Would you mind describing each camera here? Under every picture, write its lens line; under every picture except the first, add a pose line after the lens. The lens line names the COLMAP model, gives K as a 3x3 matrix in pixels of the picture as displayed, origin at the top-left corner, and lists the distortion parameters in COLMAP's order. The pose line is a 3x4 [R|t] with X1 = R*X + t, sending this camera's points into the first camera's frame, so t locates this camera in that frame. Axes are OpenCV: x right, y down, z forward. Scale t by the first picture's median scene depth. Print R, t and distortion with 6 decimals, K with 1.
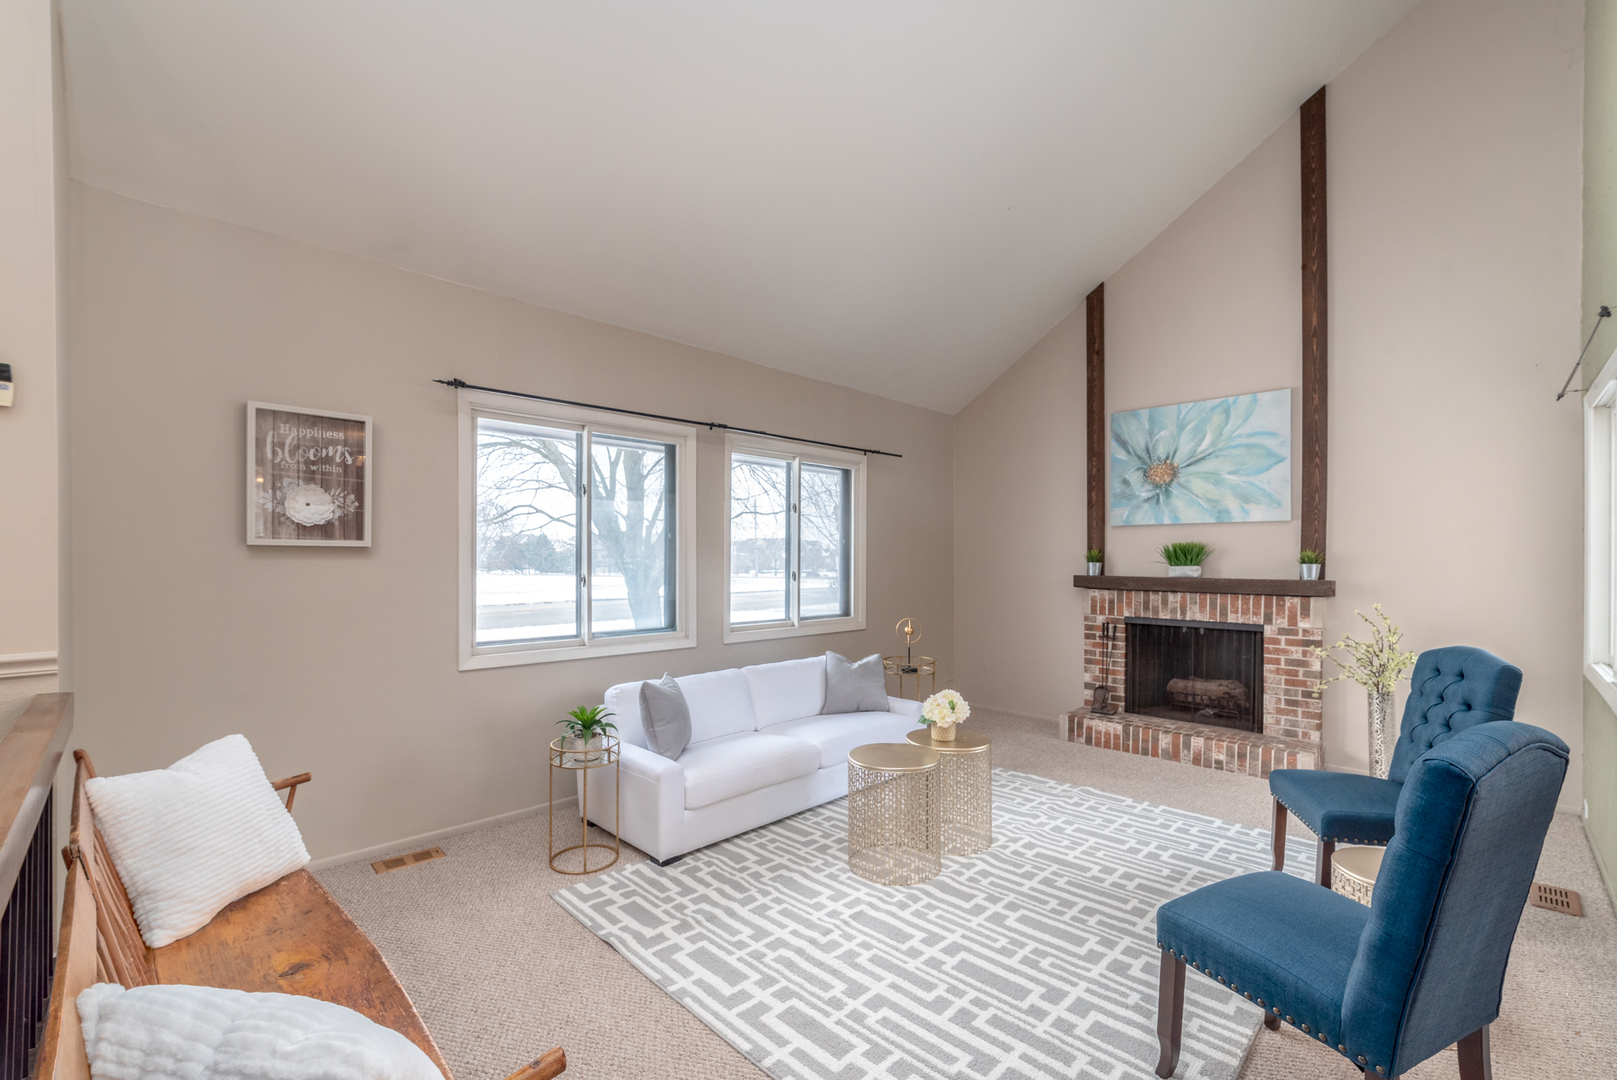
lens RADIAL K [[680.0, 0, 803.7], [0, 680.0, 557.9], [0, 0, 1]] dist [-0.012256, 0.000058]
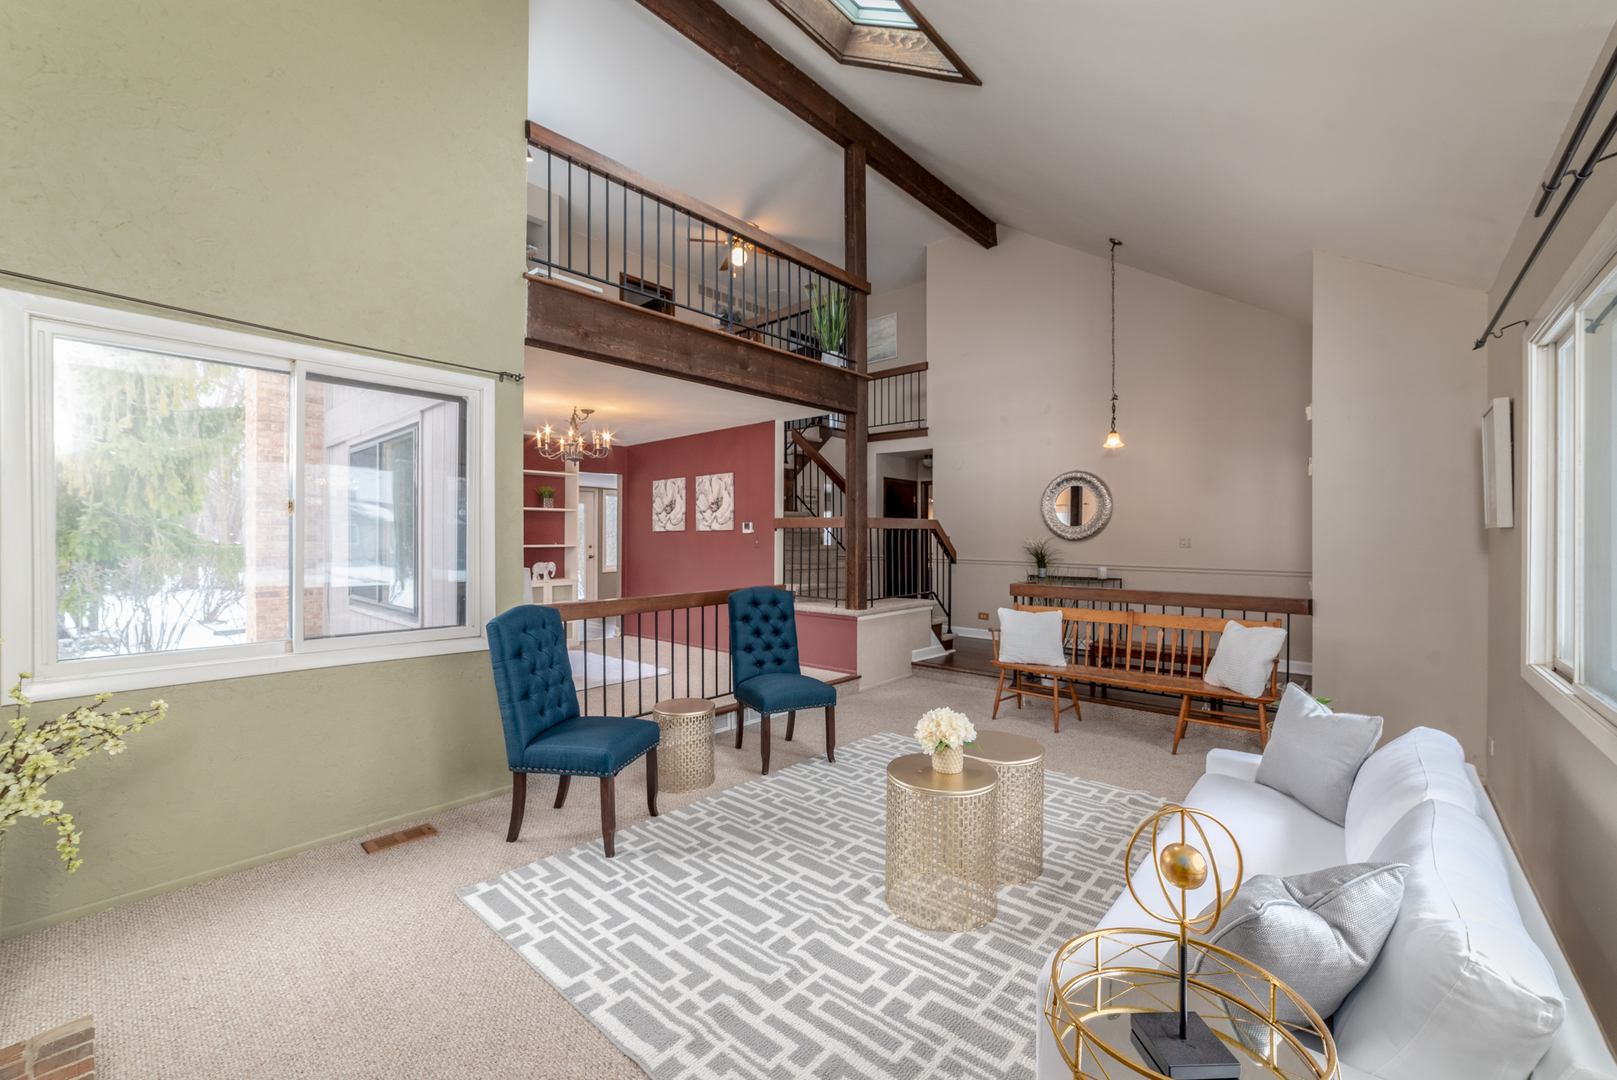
lens RADIAL K [[648.1, 0, 805.4], [0, 648.1, 545.8], [0, 0, 1]] dist [-0.010501, 0.000040]
pose [[-0.997985, -0.007921, -0.062955, 0.296220], [-0.008662, 0.999896, 0.011495, -0.000630], [0.062858, 0.012017, -0.997950, 1.229585]]
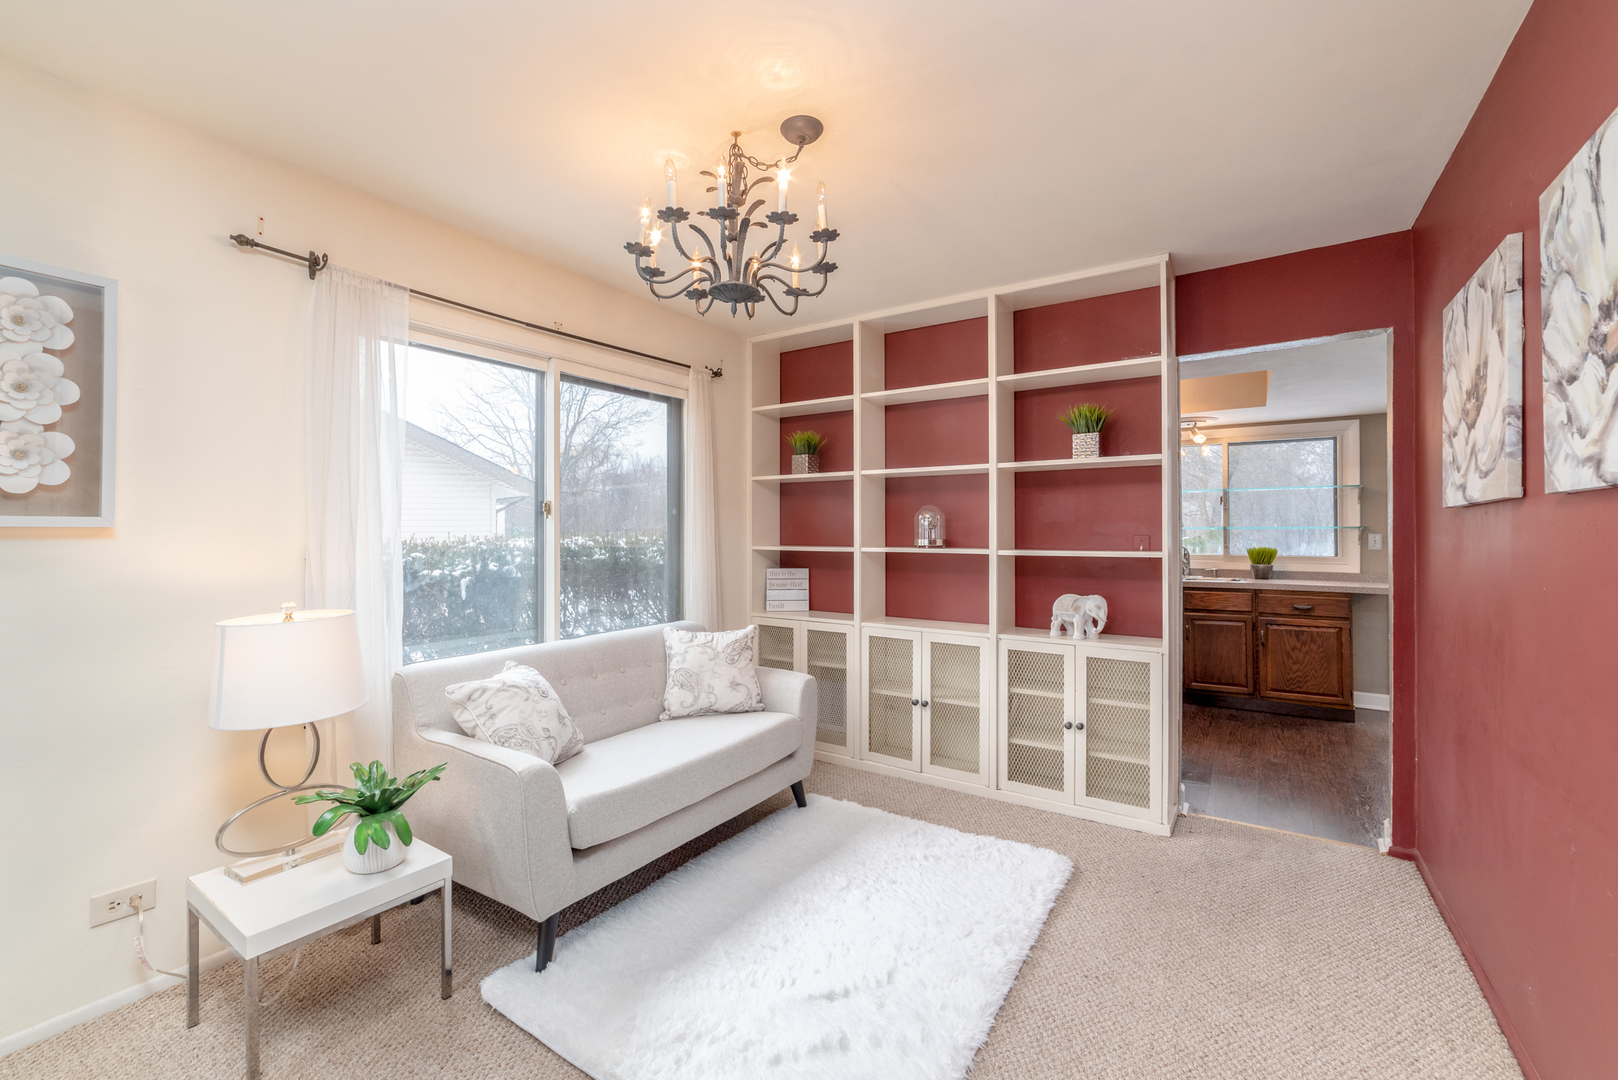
lens RADIAL K [[673.1, 0, 801.1], [0, 673.1, 525.8], [0, 0, 1]] dist [-0.018765, -0.000039]
pose [[-0.191511, 0.007062, 0.981465, 0.244452], [-0.000679, 0.999973, -0.007327, 0.000373], [-0.981490, -0.002070, -0.191501, 0.043940]]
